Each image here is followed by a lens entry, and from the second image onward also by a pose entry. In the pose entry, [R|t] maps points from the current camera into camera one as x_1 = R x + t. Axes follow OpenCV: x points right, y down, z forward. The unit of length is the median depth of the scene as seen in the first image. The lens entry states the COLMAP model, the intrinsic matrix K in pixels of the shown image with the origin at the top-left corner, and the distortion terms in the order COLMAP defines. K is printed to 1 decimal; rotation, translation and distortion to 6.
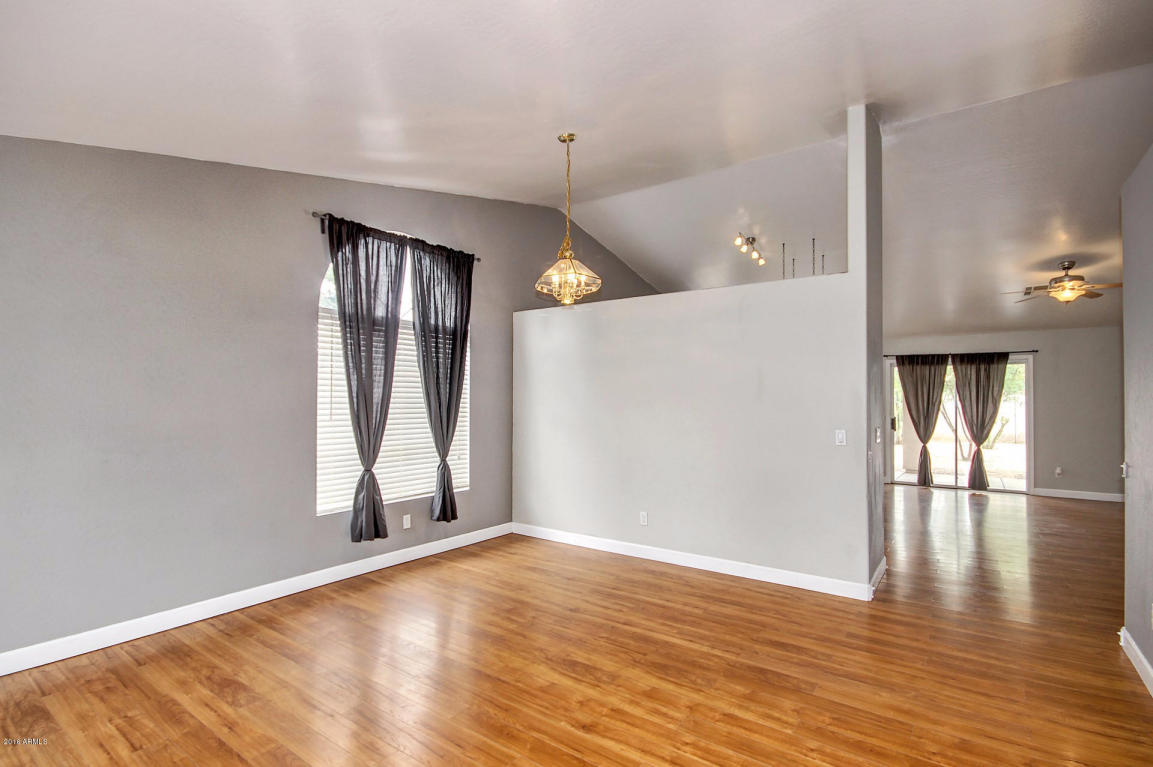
lens RADIAL K [[558.1, 0, 578.1], [0, 558.1, 394.9], [0, 0, 1]] dist [-0.004777, -0.000645]
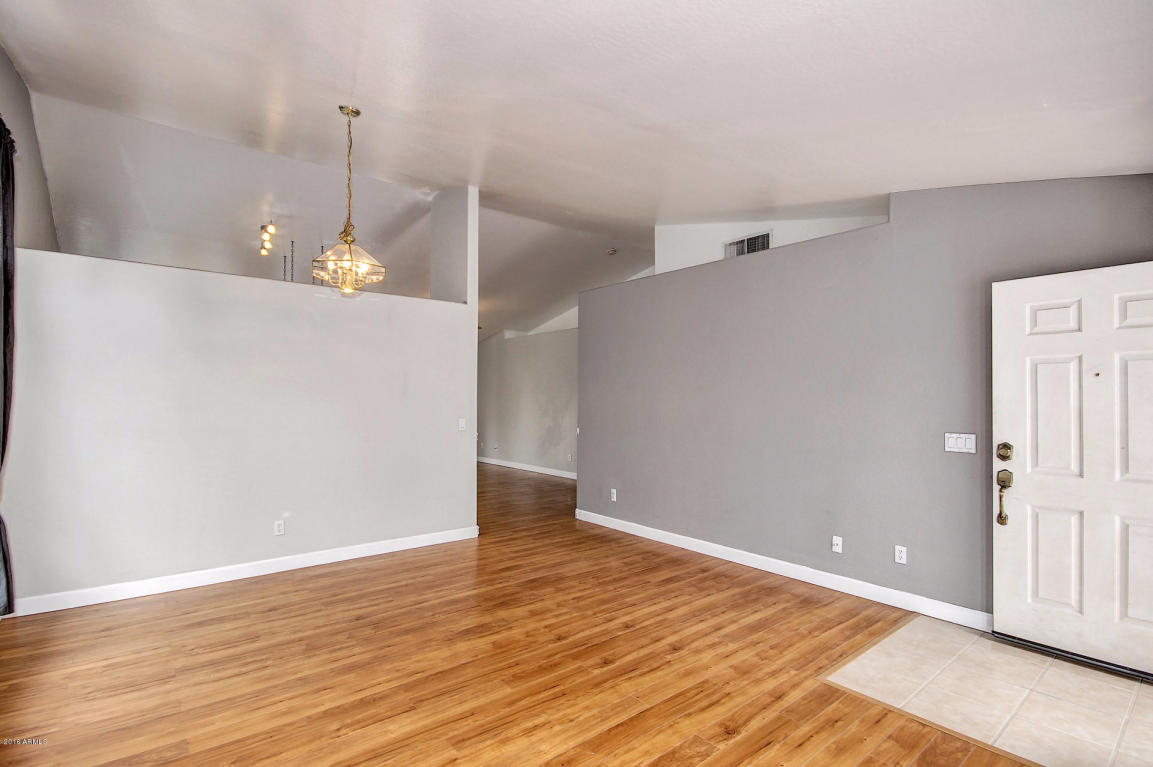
lens RADIAL K [[575.7, 0, 585.4], [0, 575.7, 383.9], [0, 0, 1]] dist [-0.002203, -0.000430]
pose [[0.215060, 0.023437, 0.976319, -1.046800], [-0.016593, 0.999655, -0.020342, 0.003540], [-0.976460, -0.011826, 0.215375, 0.498672]]
